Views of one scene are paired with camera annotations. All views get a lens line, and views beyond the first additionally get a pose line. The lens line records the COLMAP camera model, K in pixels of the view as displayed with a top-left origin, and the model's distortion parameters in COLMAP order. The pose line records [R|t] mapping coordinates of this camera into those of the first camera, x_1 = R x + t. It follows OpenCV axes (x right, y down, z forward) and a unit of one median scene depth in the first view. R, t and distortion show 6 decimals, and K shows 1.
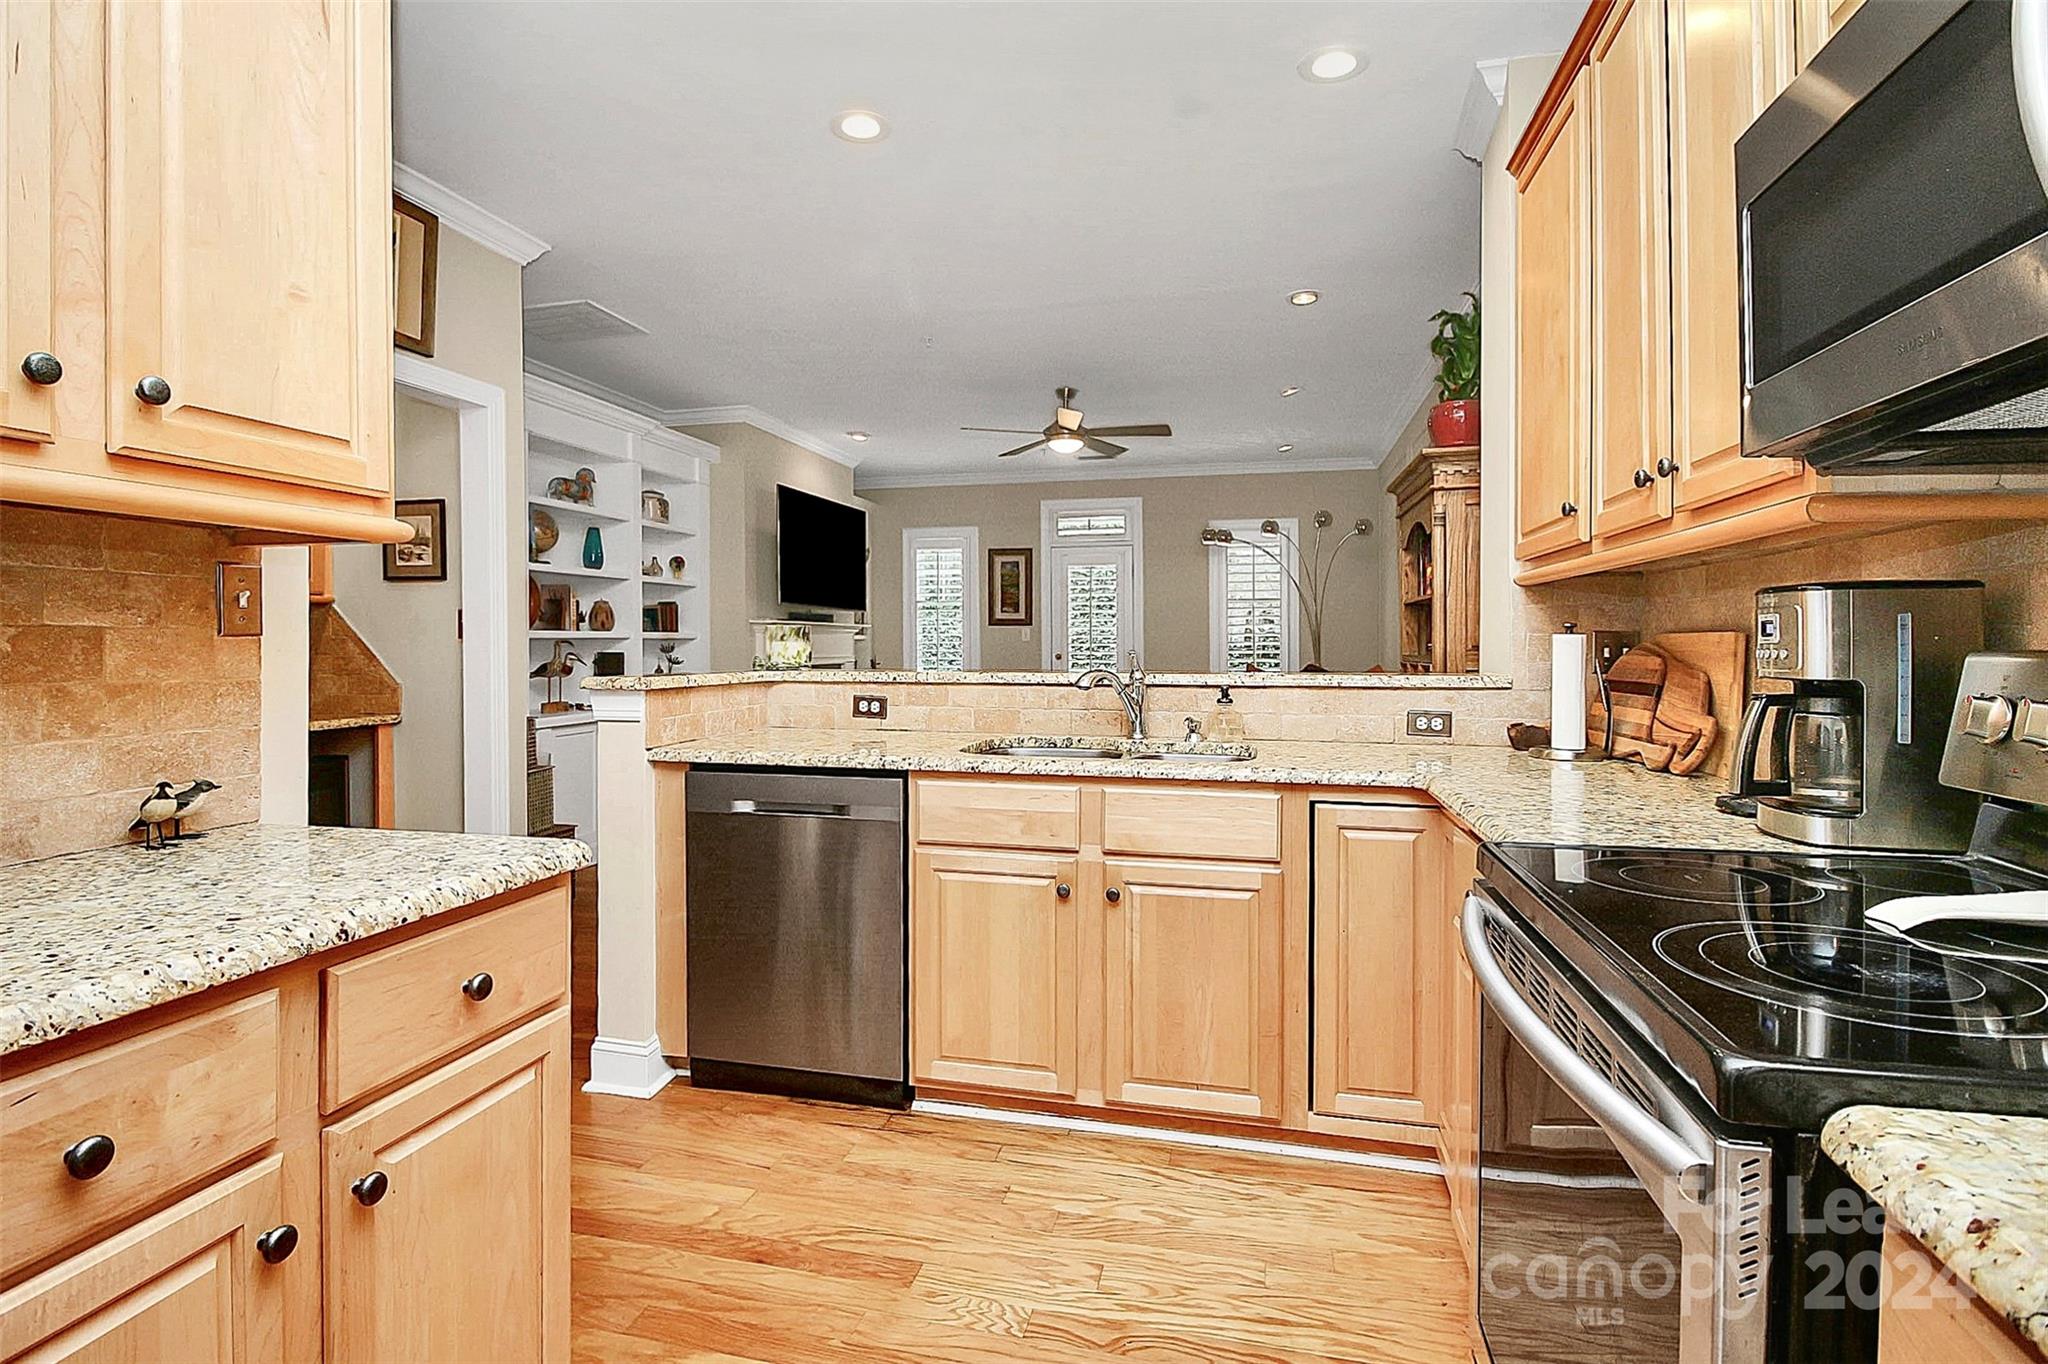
lens RADIAL K [[1000.2, 0, 1016.5], [0, 1000.2, 671.1], [0, 0, 1]] dist [-0.002015, -0.001089]
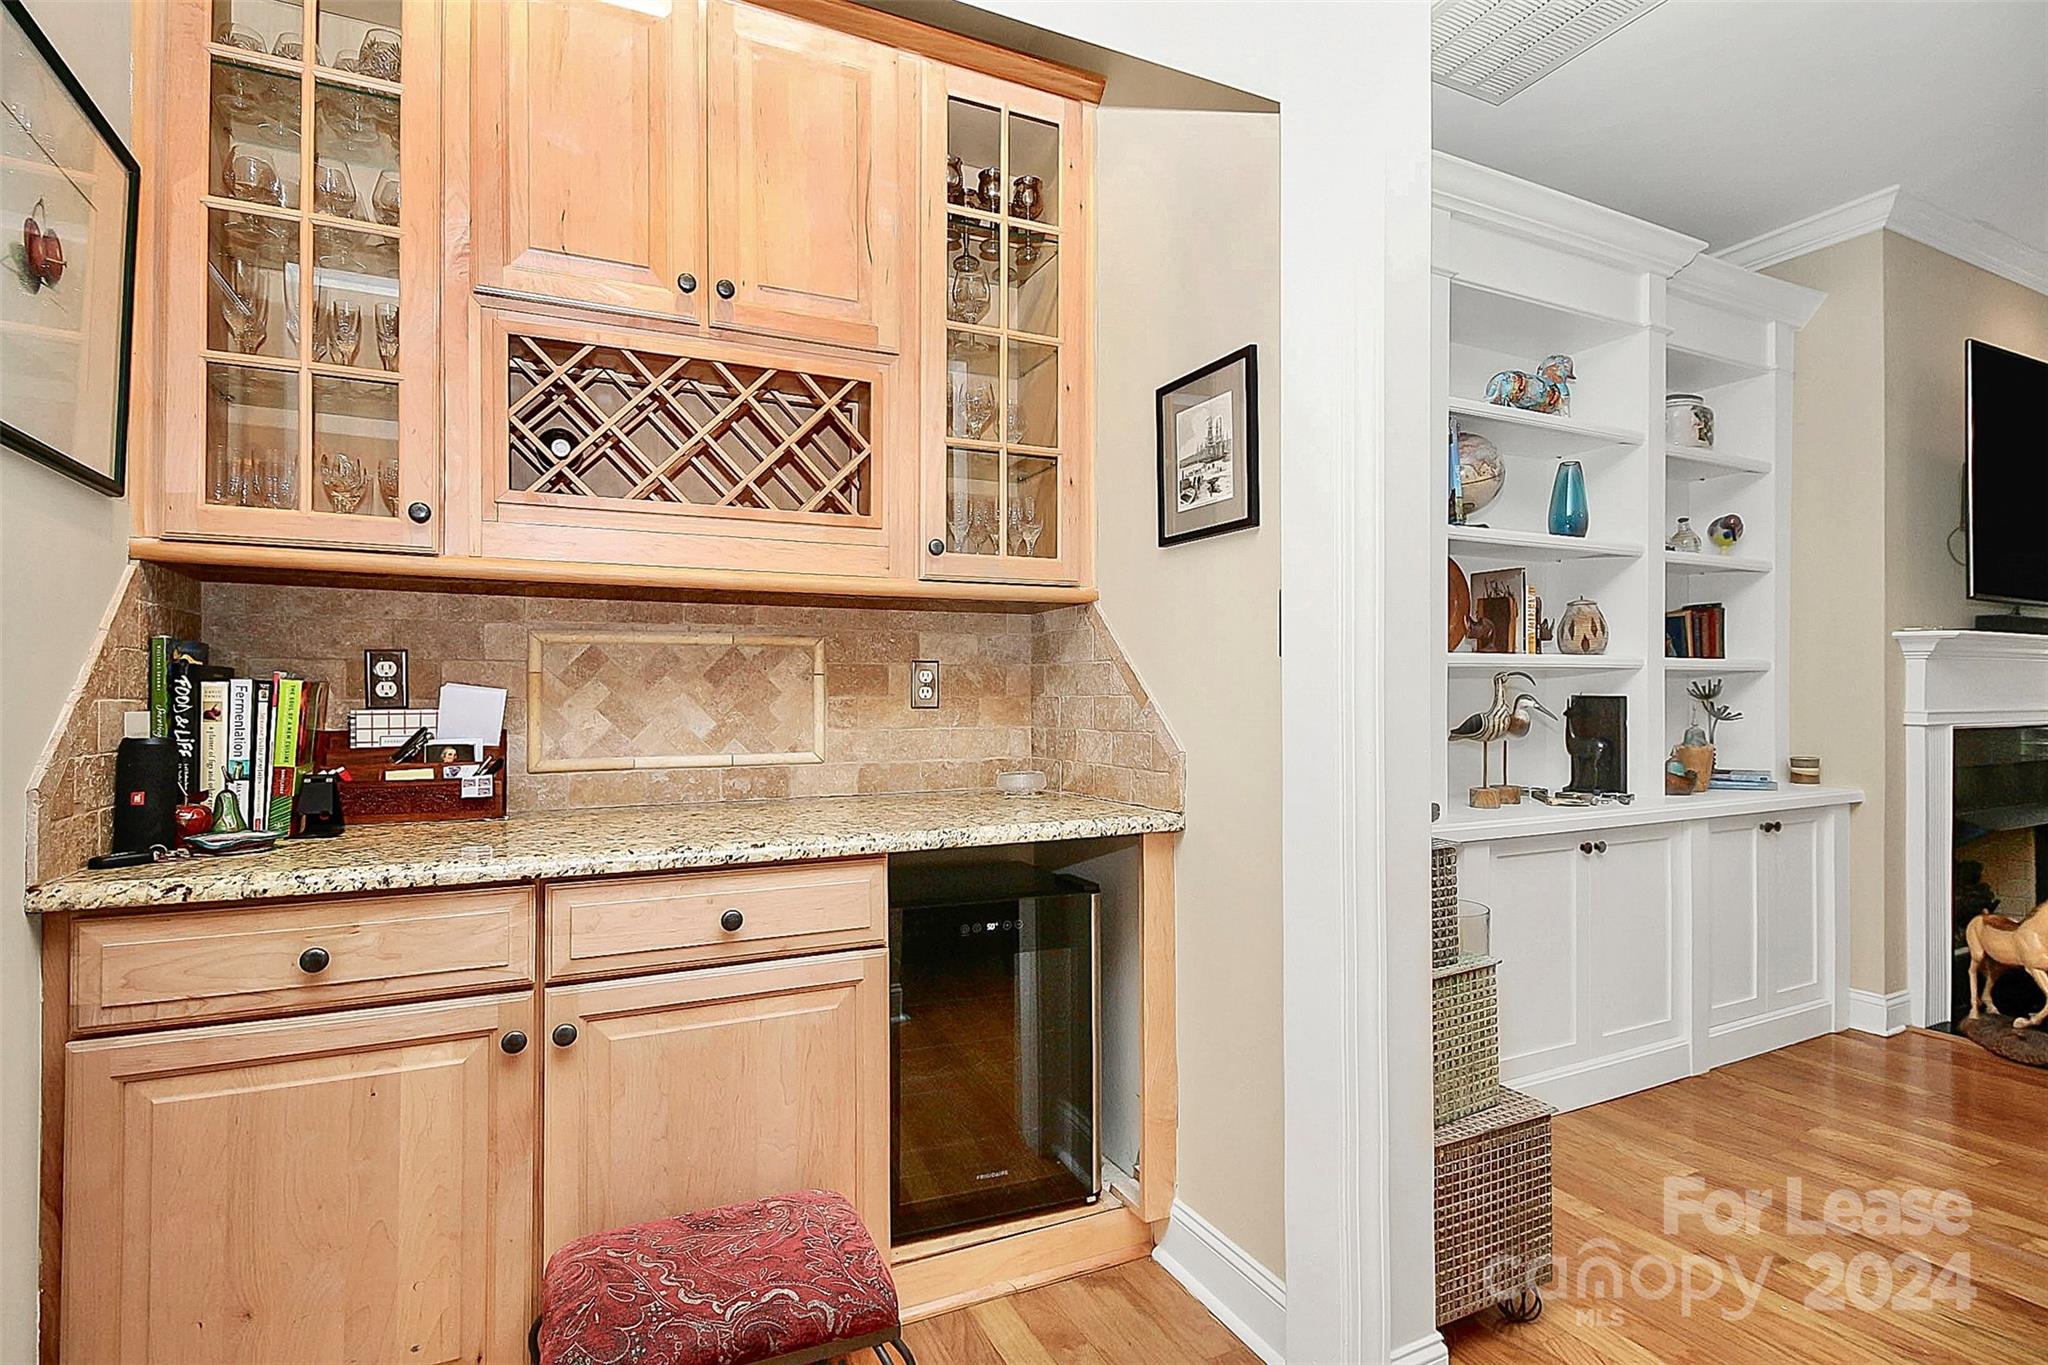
lens RADIAL K [[982.1, 0, 1022.2], [0, 982.1, 705.4], [0, 0, 1]] dist [-0.003940, -0.001586]
pose [[0.640337, 0.004262, -0.768082, -0.201294], [-0.016959, 0.999819, -0.008590, -0.003657], [0.767907, 0.018527, 0.640294, 0.428493]]
